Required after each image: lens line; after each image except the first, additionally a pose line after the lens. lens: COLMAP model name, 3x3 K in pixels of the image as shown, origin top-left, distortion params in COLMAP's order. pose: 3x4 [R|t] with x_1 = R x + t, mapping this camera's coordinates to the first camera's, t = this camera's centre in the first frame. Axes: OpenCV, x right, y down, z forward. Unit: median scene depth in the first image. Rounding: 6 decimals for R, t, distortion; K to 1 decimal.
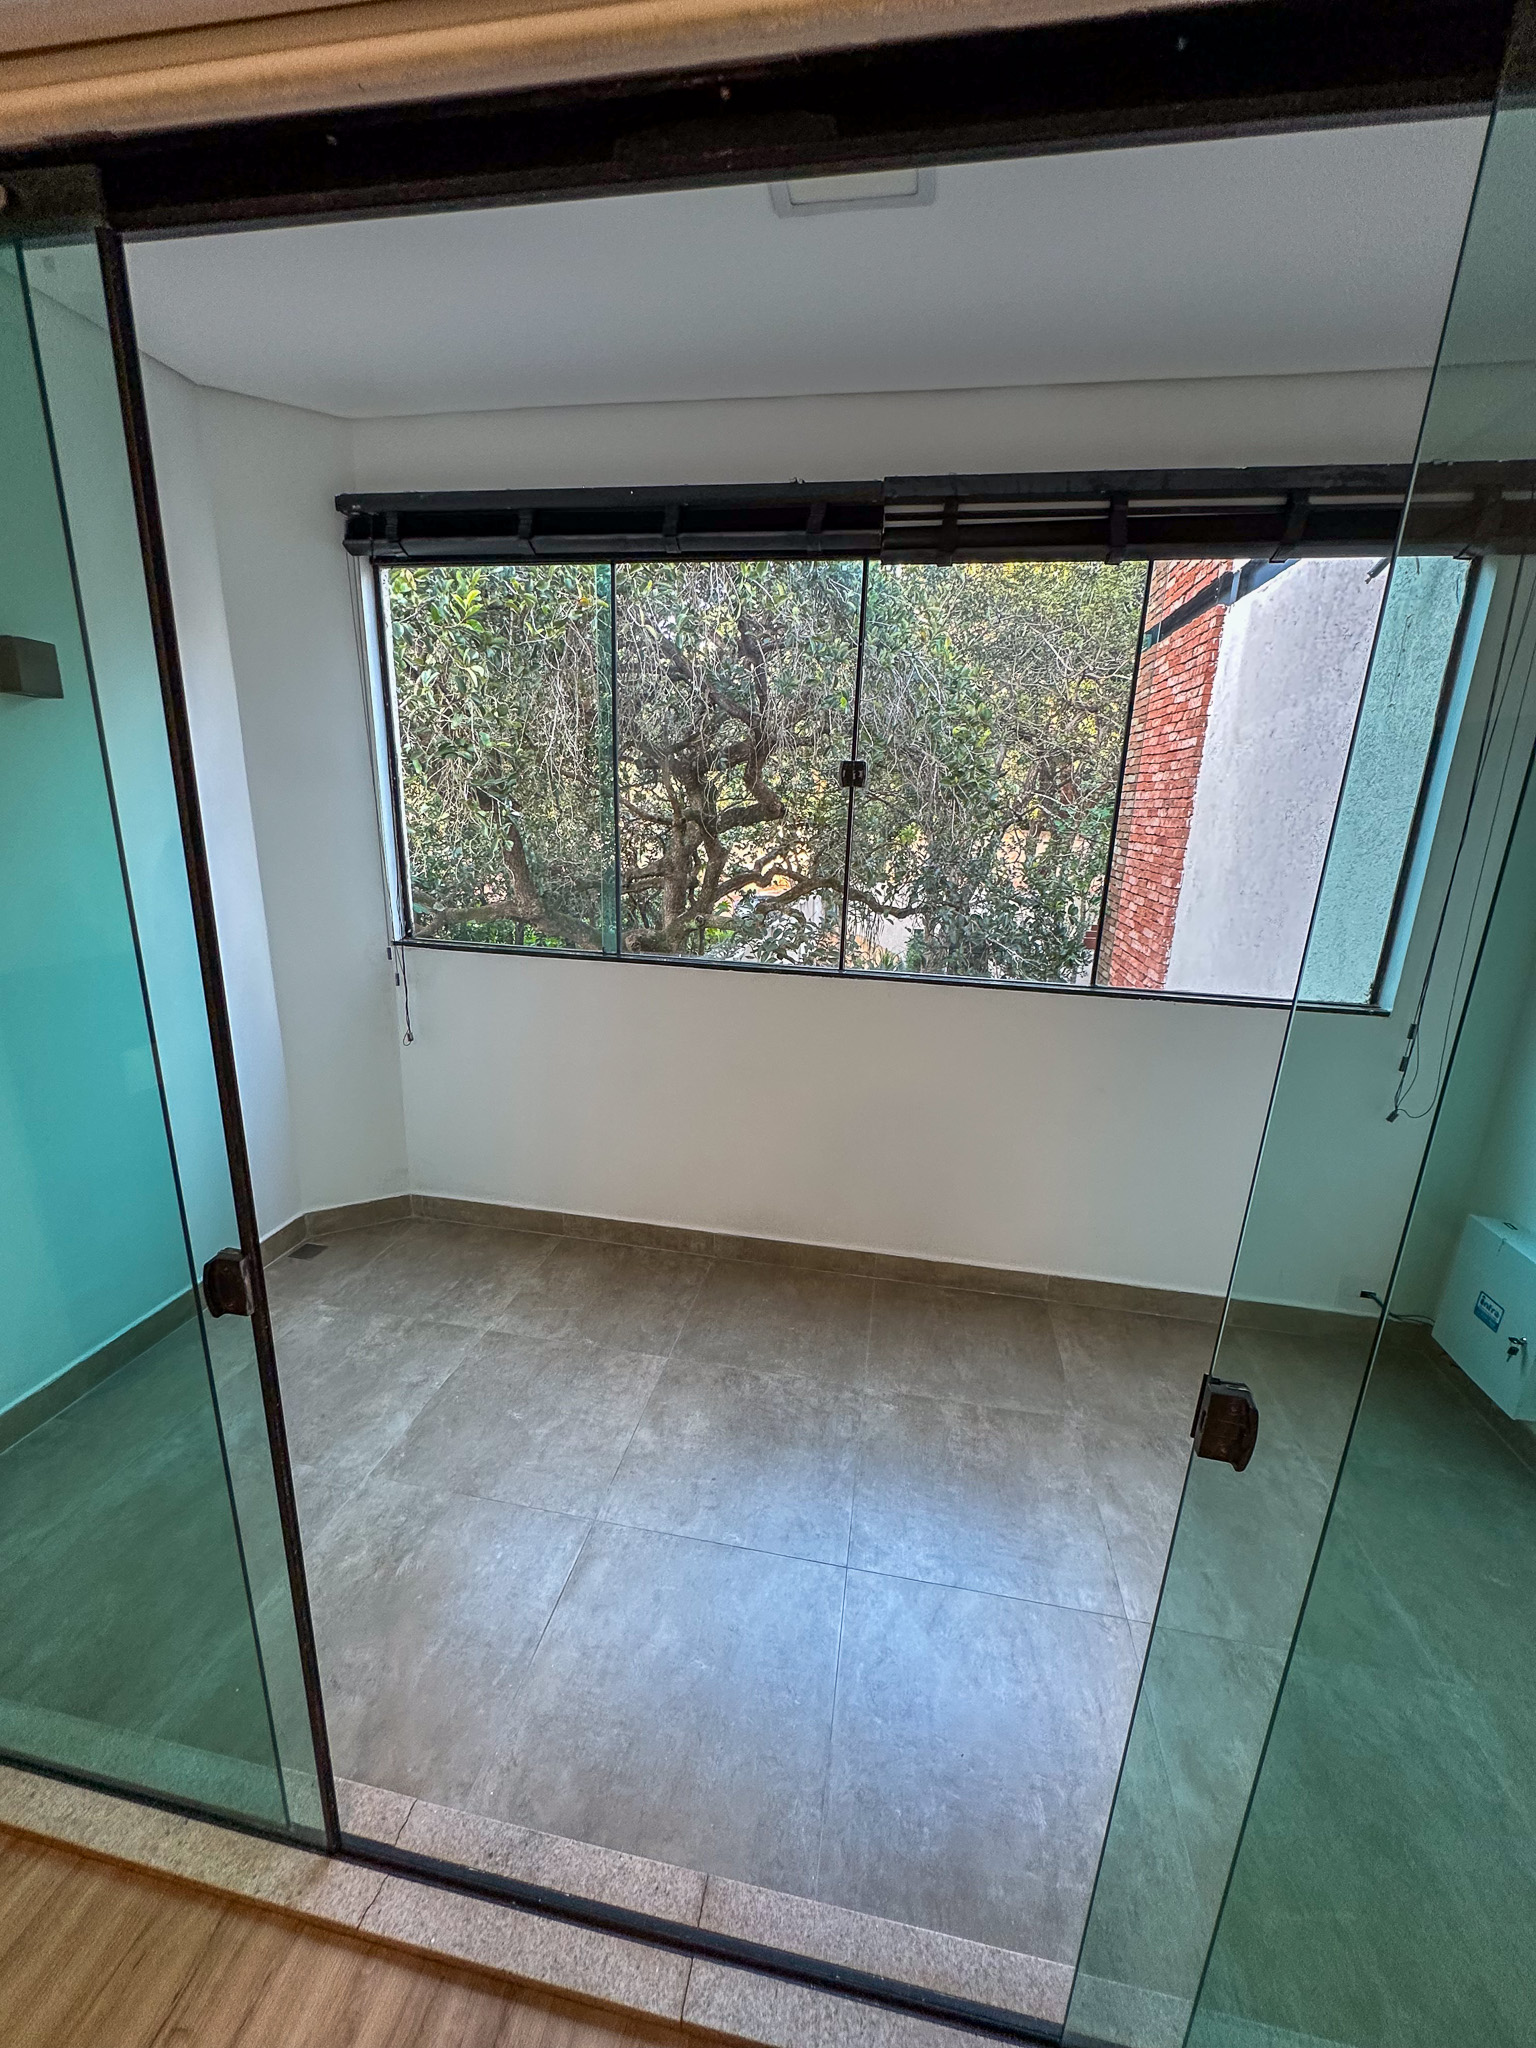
lens RADIAL K [[815.0, 0, 771.1], [0, 815.0, 1019.3], [0, 0, 1]] dist [-0.005298, 0.001188]
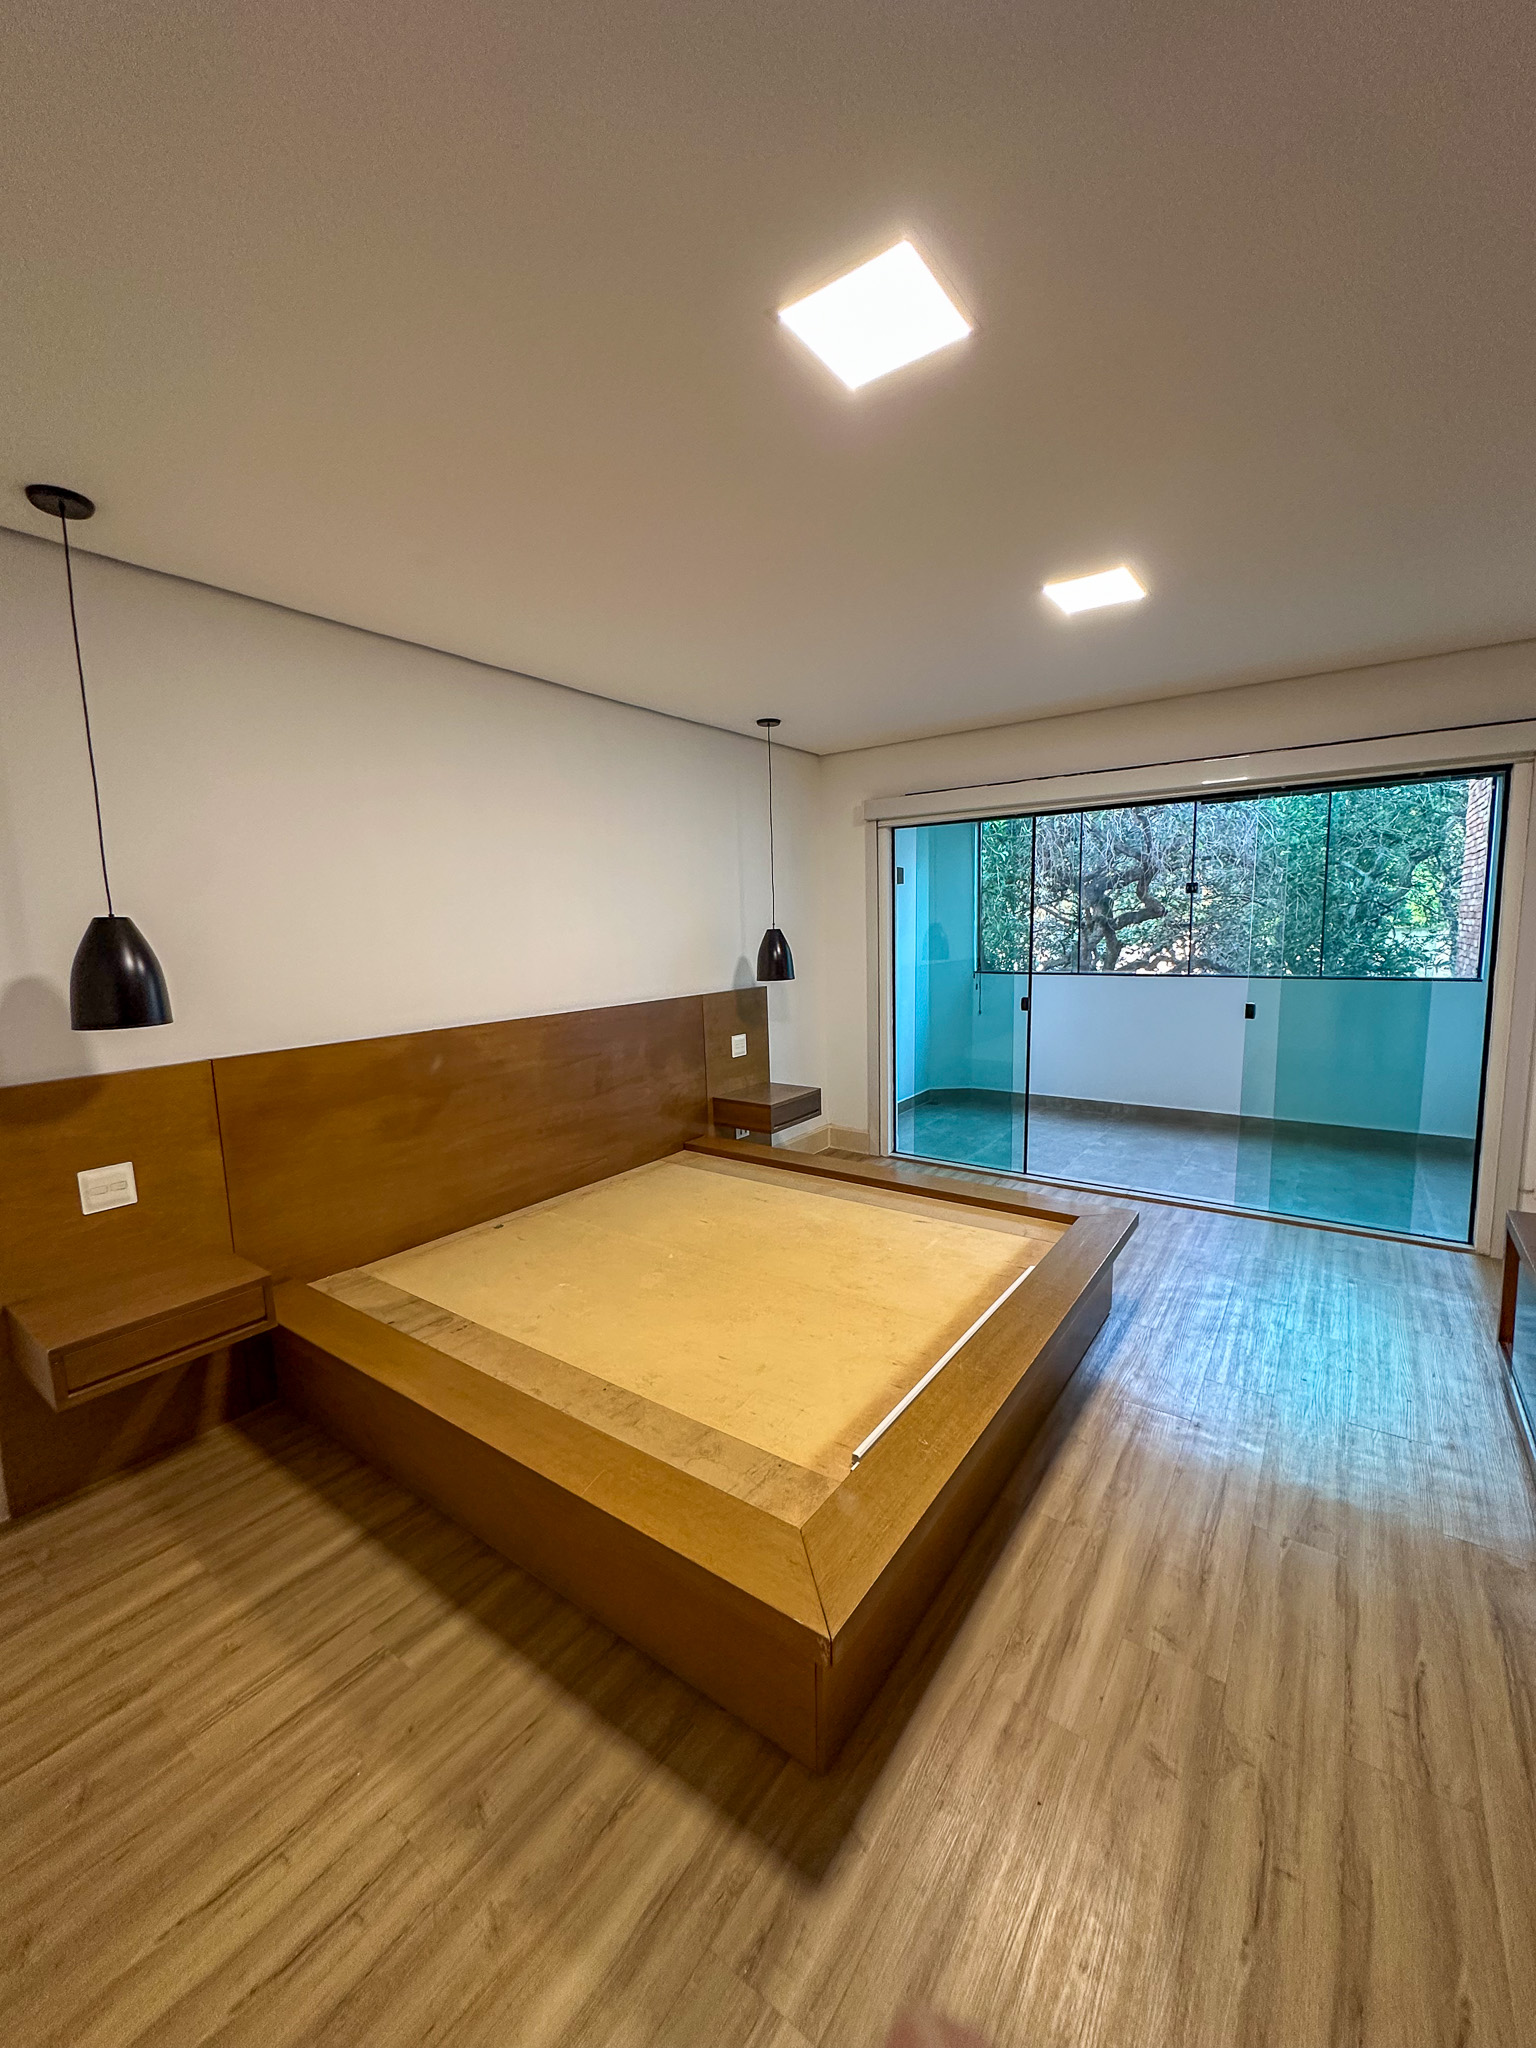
lens RADIAL K [[815.0, 0, 770.8], [0, 815.0, 1025.0], [0, 0, 1]] dist [-0.005298, 0.001188]
pose [[0.902293, -0.003618, -0.431108, 0.005577], [-0.056888, 0.990222, -0.127374, 0.157444], [0.427354, 0.139454, 0.893264, -0.533647]]
